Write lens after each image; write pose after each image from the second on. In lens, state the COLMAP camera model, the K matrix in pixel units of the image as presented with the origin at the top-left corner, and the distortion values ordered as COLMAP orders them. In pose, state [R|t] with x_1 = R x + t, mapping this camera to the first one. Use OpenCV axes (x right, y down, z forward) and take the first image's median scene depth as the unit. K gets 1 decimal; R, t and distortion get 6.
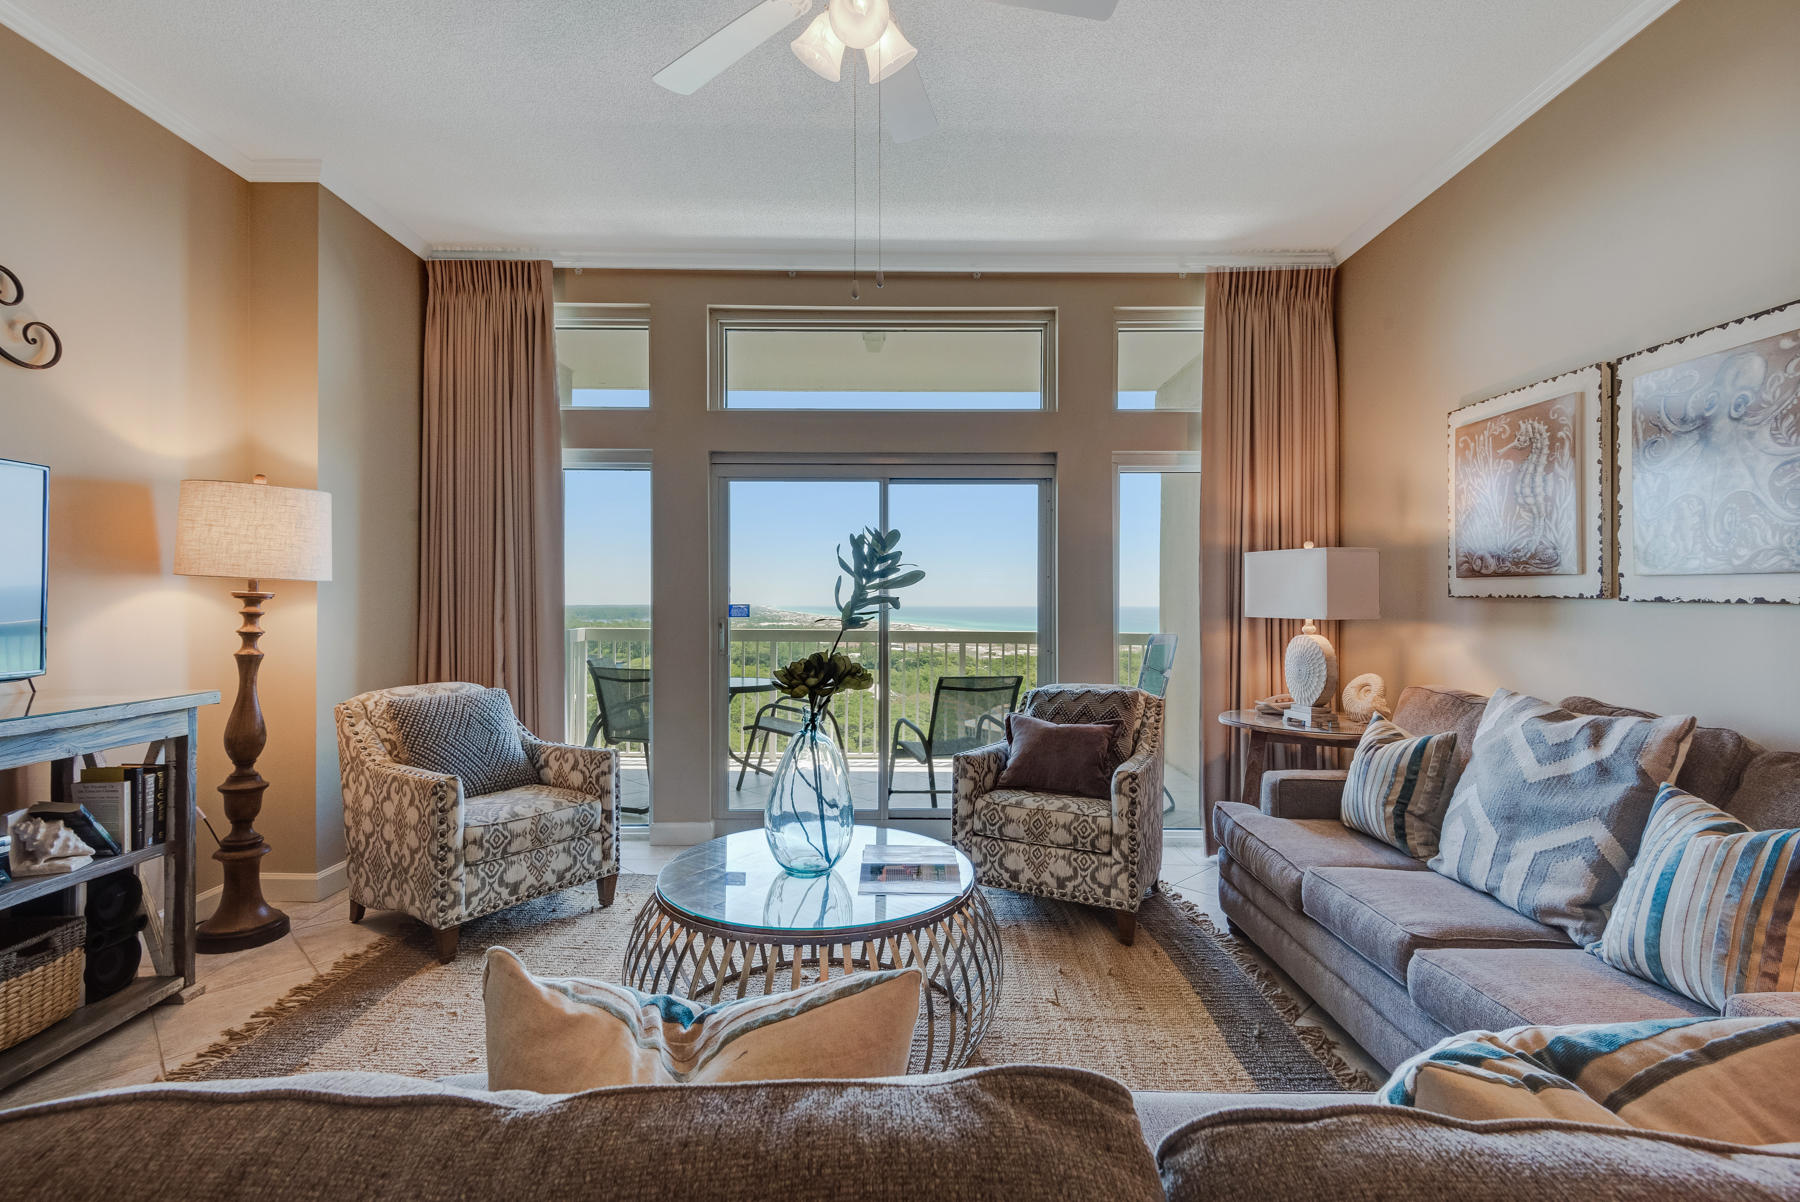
lens RADIAL K [[825.7, 0, 901.7], [0, 825.7, 595.4], [0, 0, 1]] dist [0.013788, -0.008859]
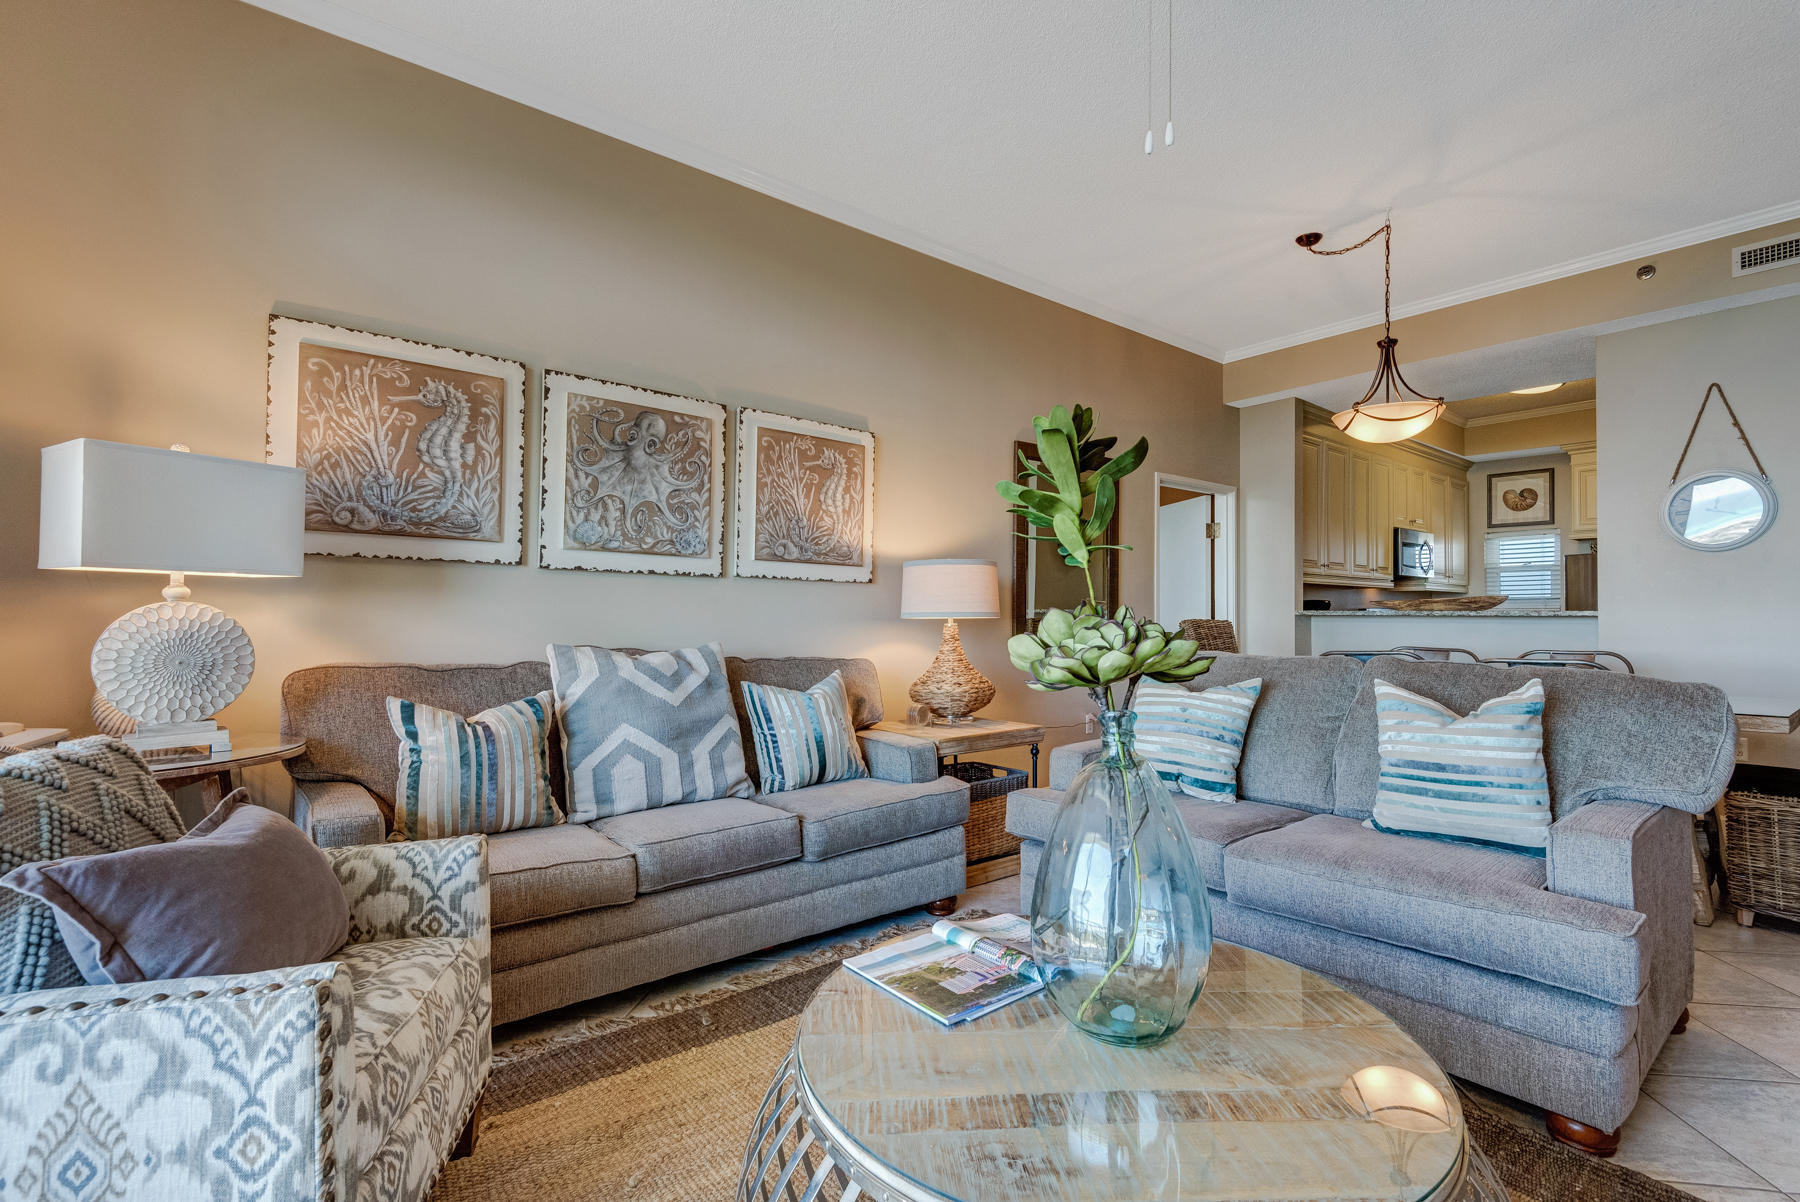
lens RADIAL K [[891.3, 0, 927.0], [0, 891.3, 577.2], [0, 0, 1]] dist [0.067517, -0.001406]
pose [[-0.653973, 0.023126, 0.756164, -0.405614], [-0.014594, 0.998961, -0.043173, 0.055877], [-0.756377, -0.039269, -0.652956, 1.165133]]
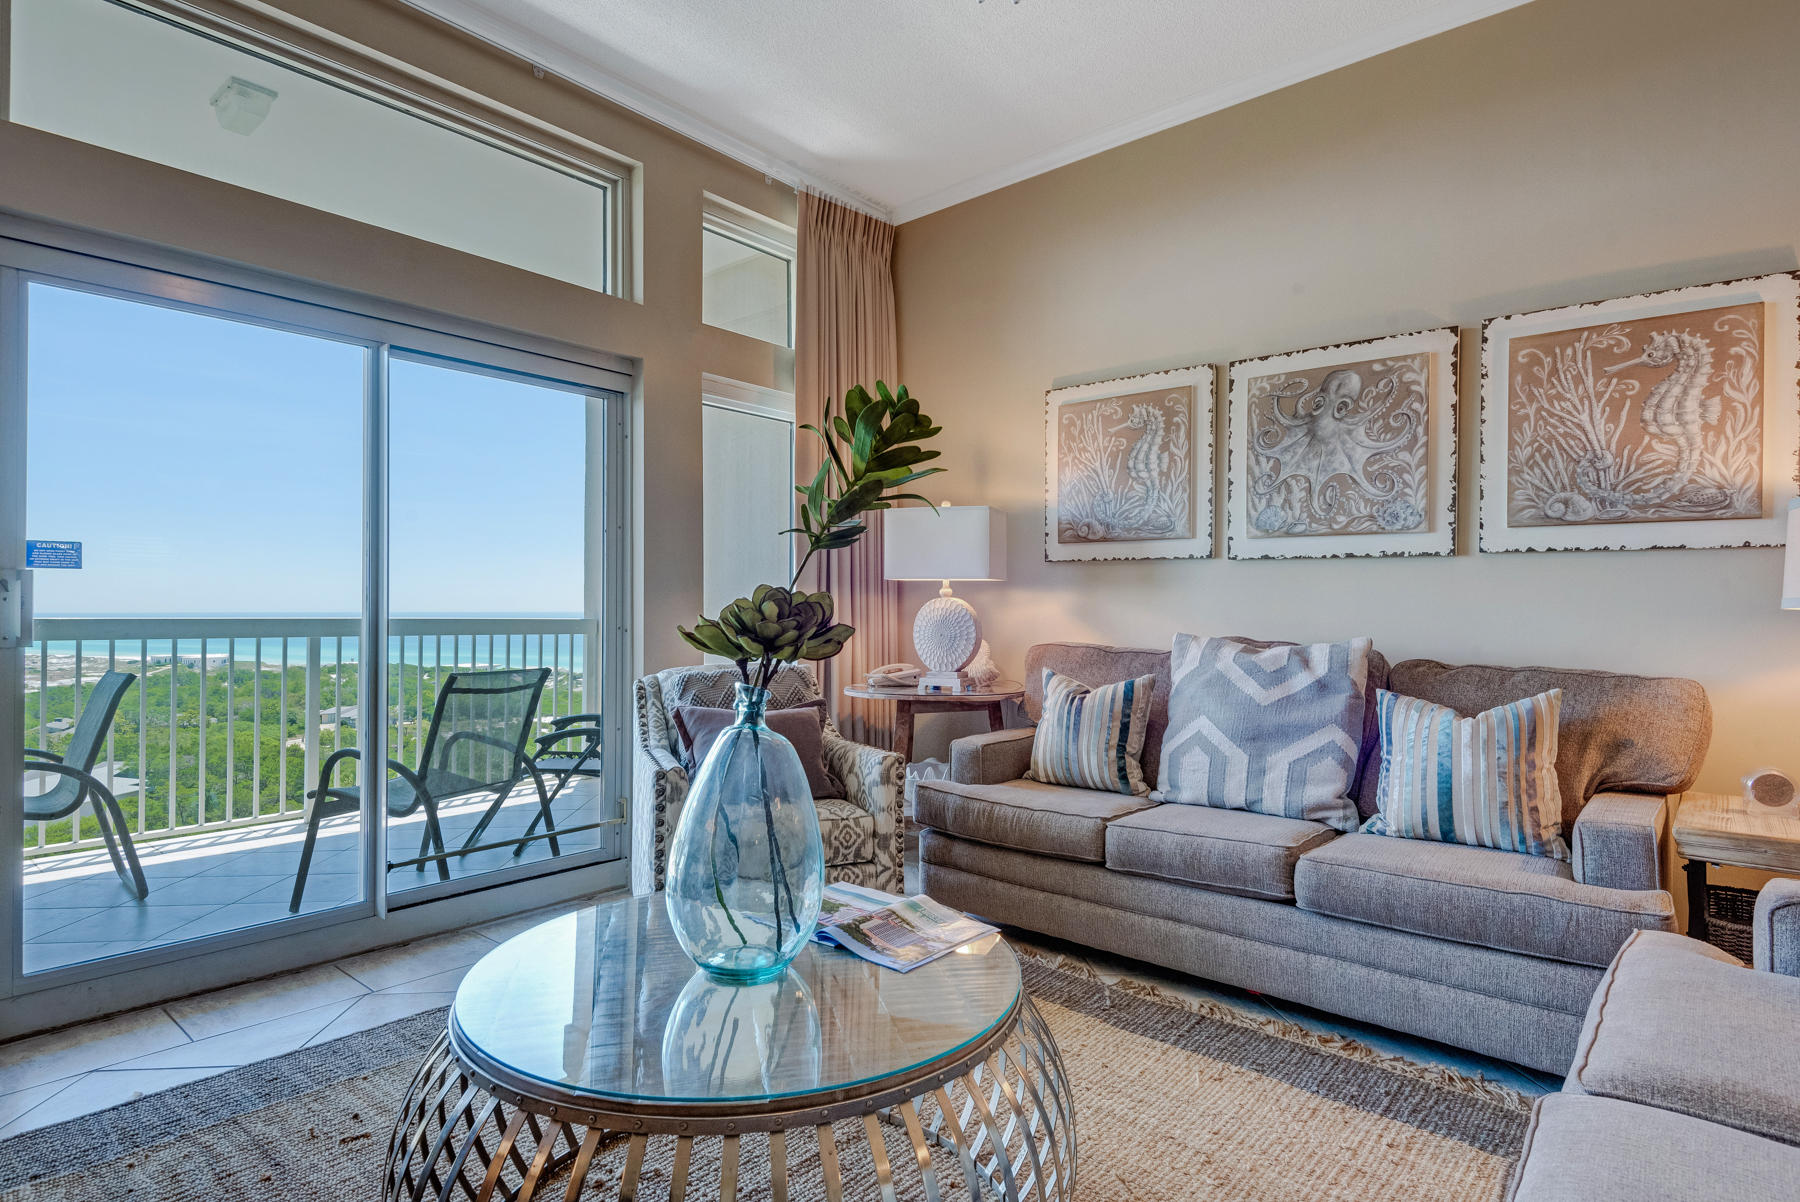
lens RADIAL K [[930.9, 0, 891.6], [0, 930.9, 609.3], [0, 0, 1]] dist [0.010943, -0.004130]
pose [[0.651125, 0.000168, 0.758971, -0.413275], [-0.006513, 0.999964, 0.005366, 0.061941], [-0.758943, -0.008437, 0.651103, 0.390153]]
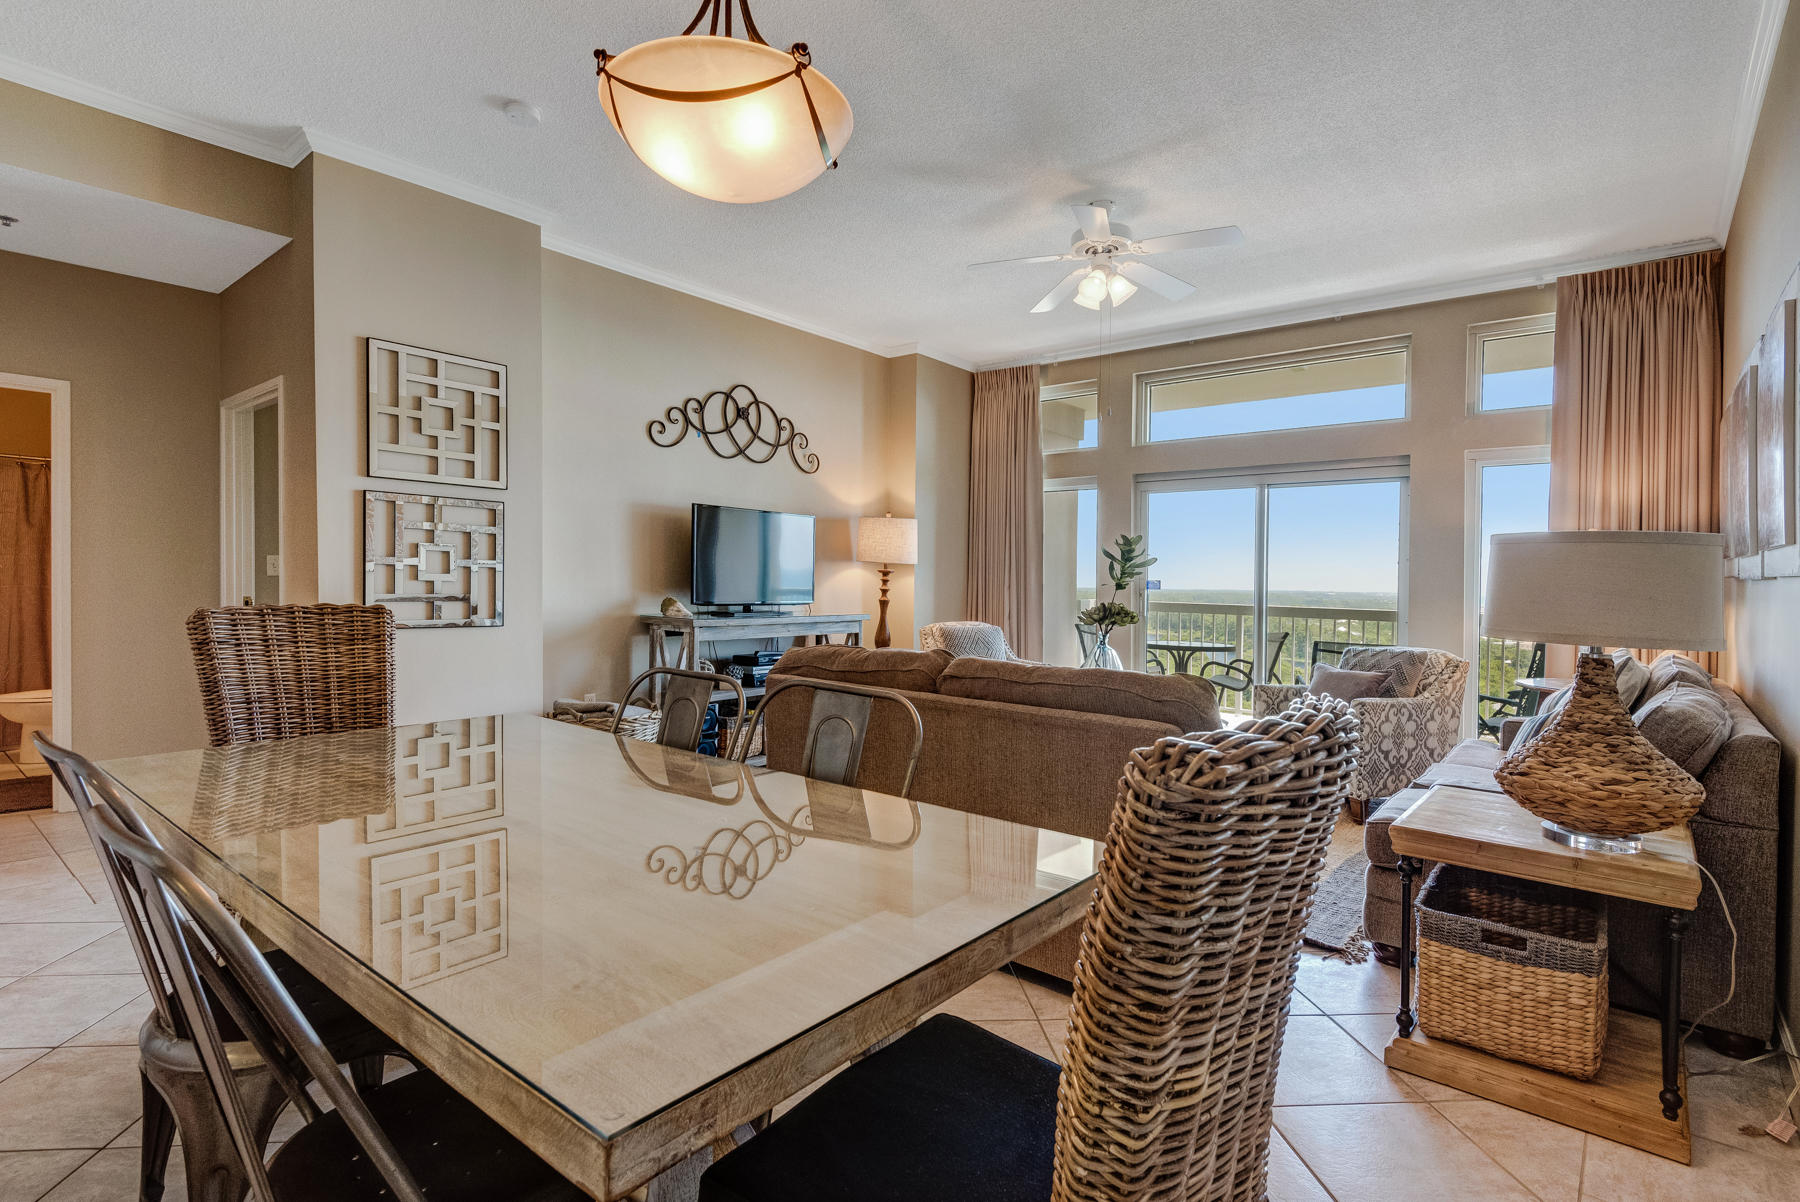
lens RADIAL K [[865.7, 0, 893.3], [0, 865.7, 579.7], [0, 0, 1]] dist [0.002148, -0.000539]
pose [[0.761395, 0.009930, -0.648212, 0.598695], [-0.010625, 0.999940, 0.002838, 0.014806], [0.648201, 0.004726, 0.761454, -0.593909]]
